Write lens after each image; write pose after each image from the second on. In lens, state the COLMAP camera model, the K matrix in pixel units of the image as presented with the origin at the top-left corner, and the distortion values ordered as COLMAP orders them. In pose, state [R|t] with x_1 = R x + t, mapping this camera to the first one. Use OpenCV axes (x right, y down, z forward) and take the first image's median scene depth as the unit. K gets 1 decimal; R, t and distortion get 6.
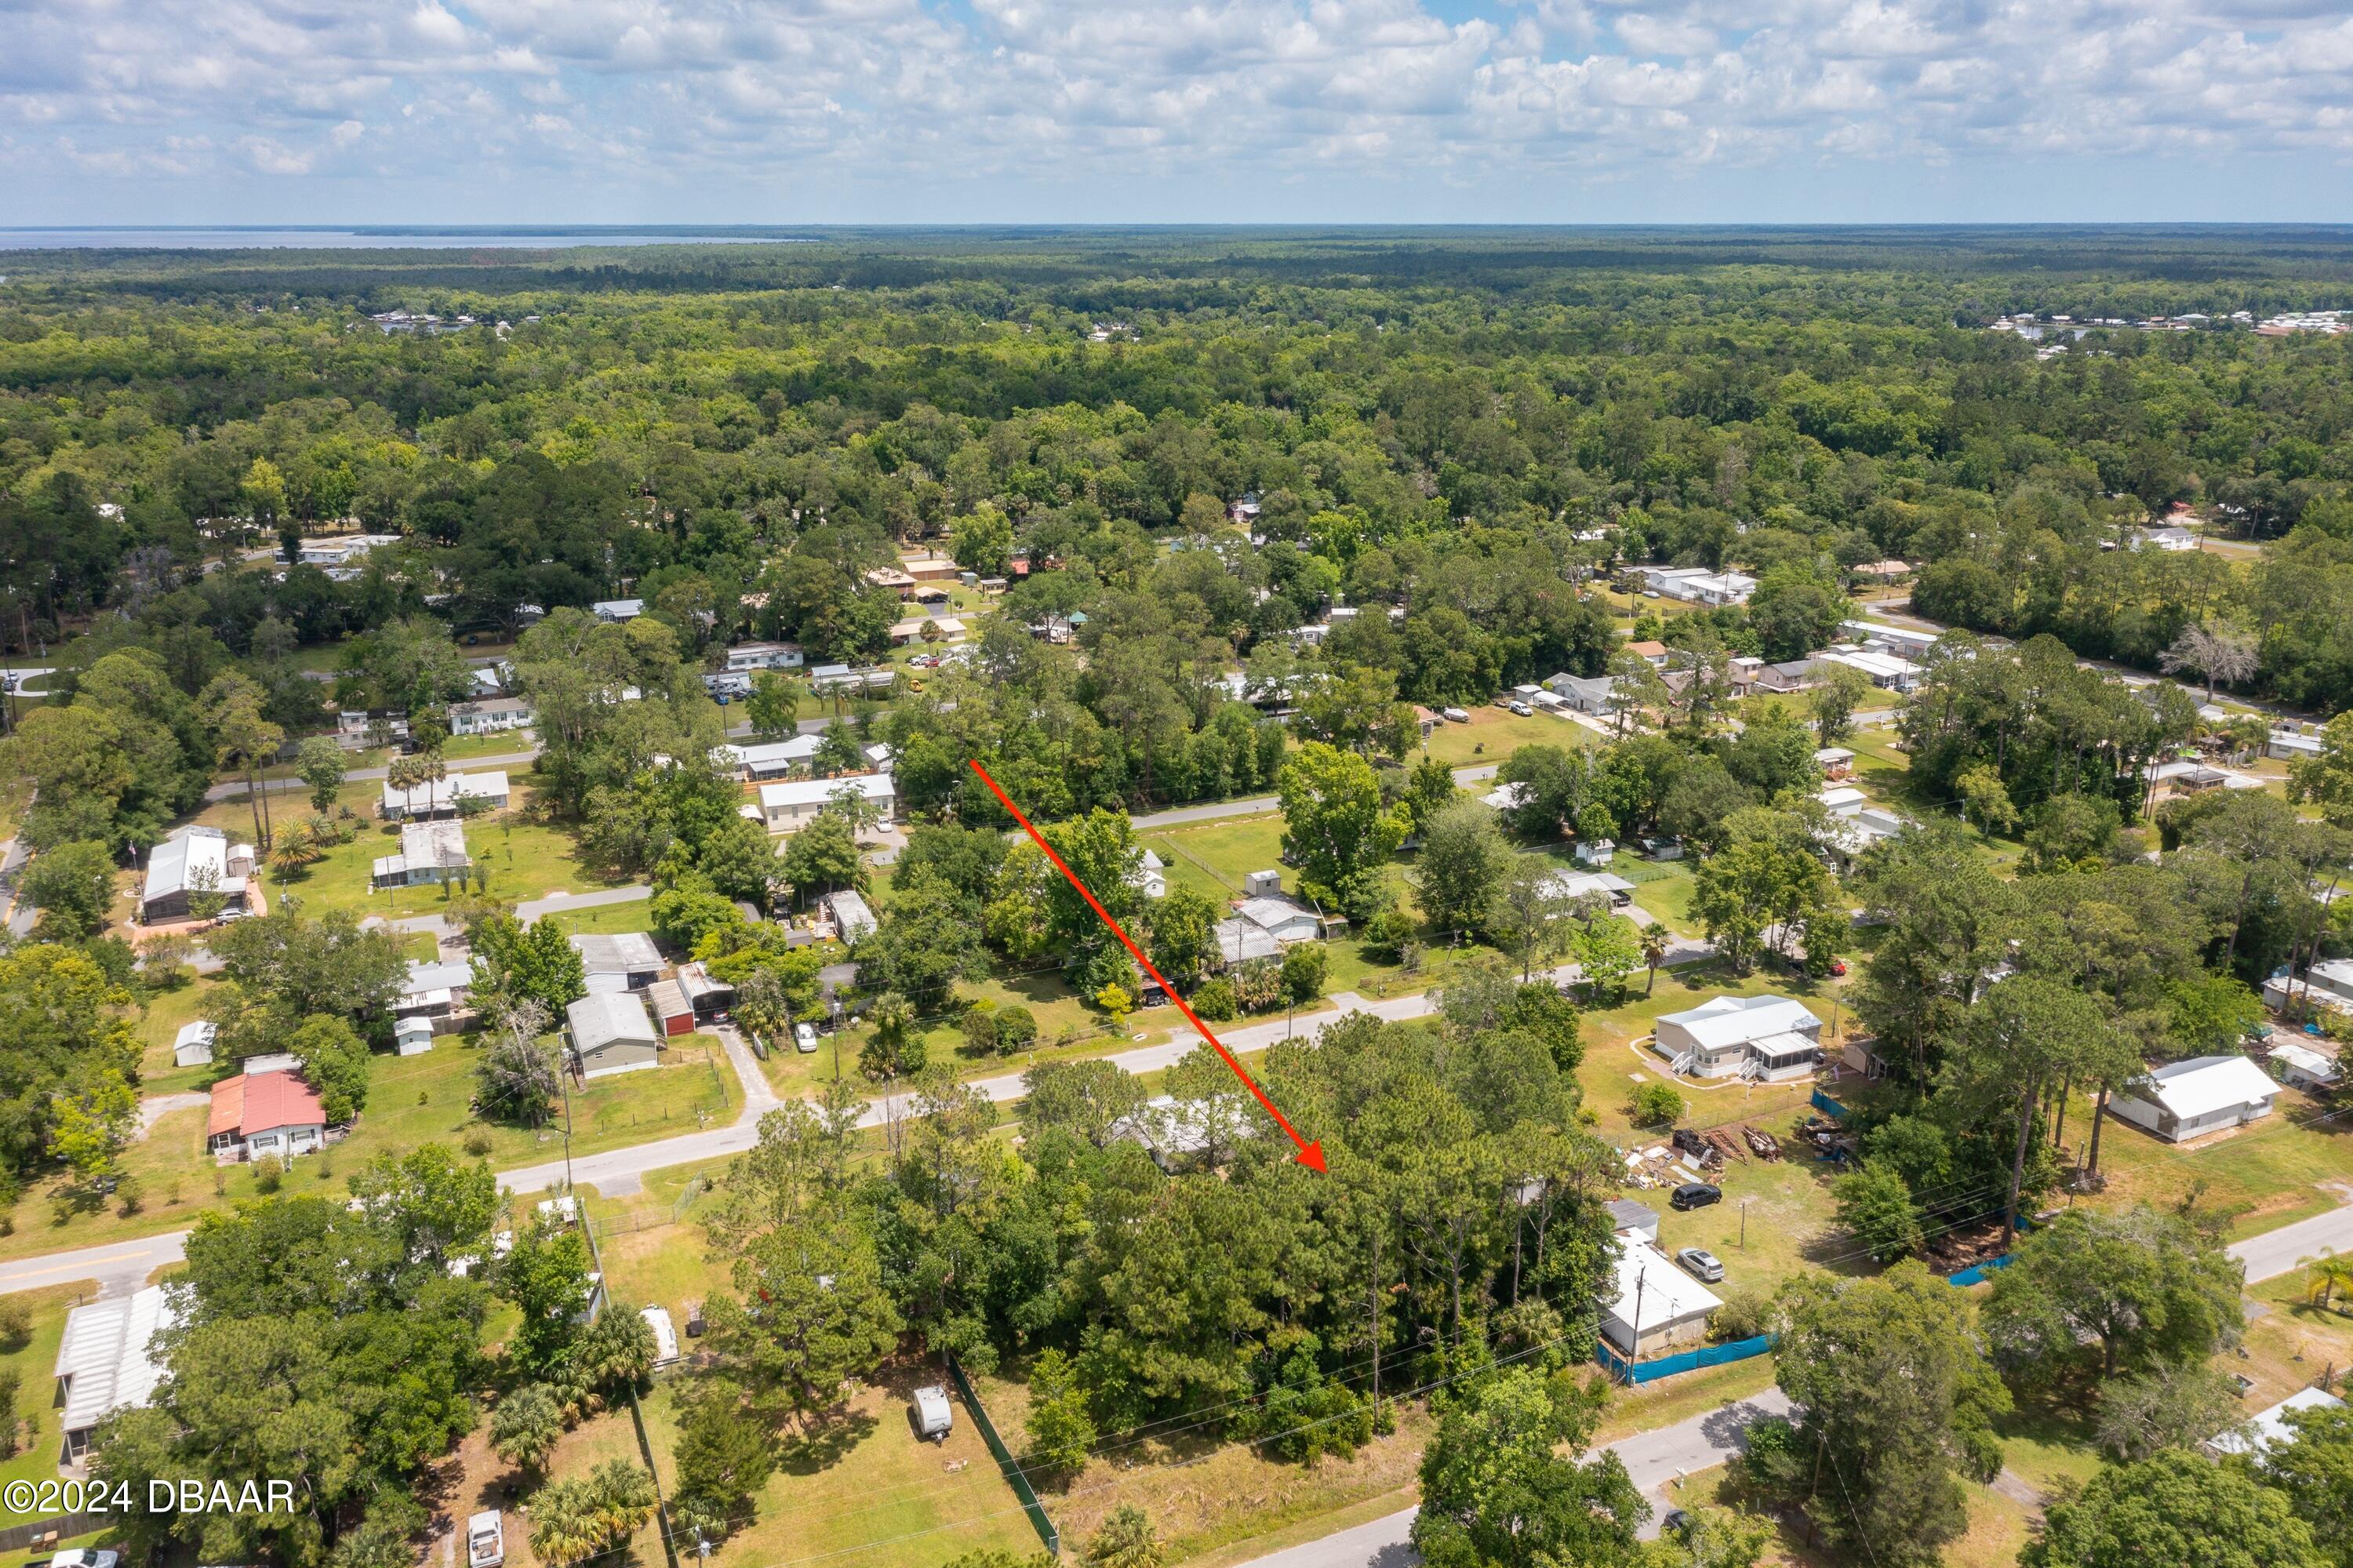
lens RADIAL K [[1874.8, 0, 1169.5], [0, 1874.8, 781.4], [0, 0, 1]] dist [-0.013863, 0.036808]
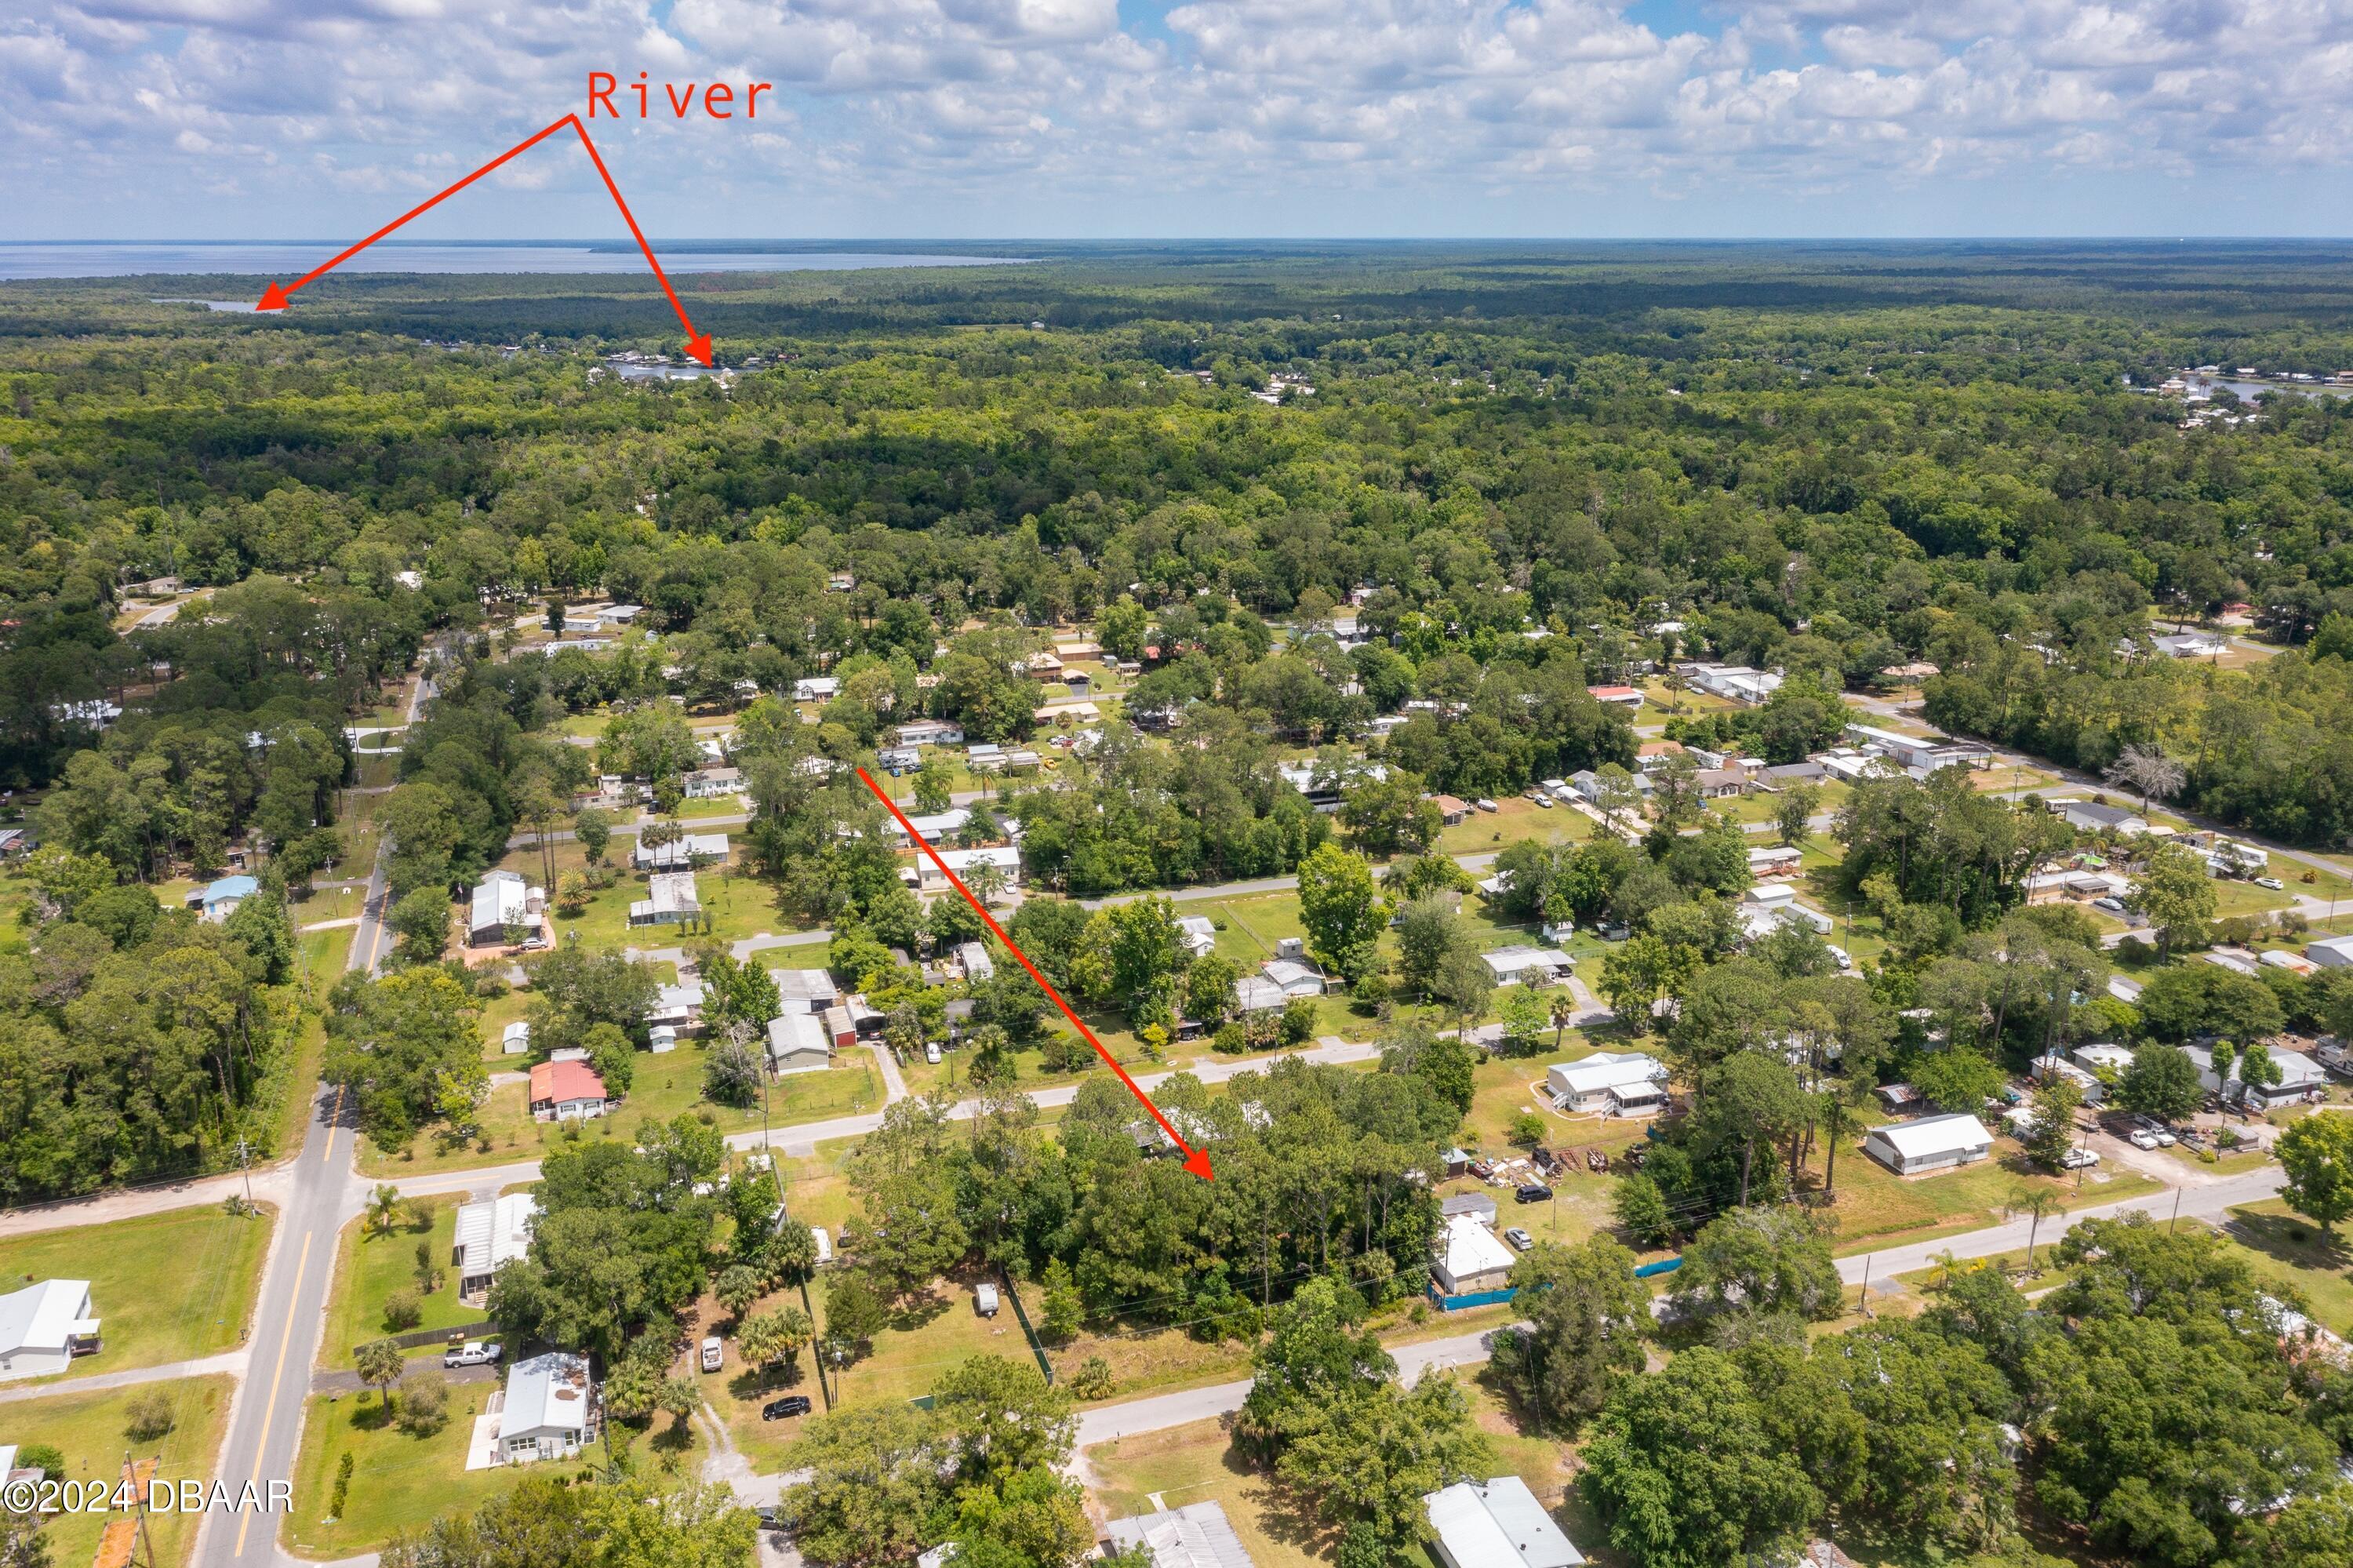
lens RADIAL K [[1874.8, 0, 1169.5], [0, 1874.8, 781.4], [0, 0, 1]] dist [-0.013863, 0.036808]
pose [[0.994417, 0.030081, -0.101144, 0.115219], [-0.030657, 0.999521, -0.004147, -0.064621], [0.100971, 0.007224, 0.994863, -0.371137]]
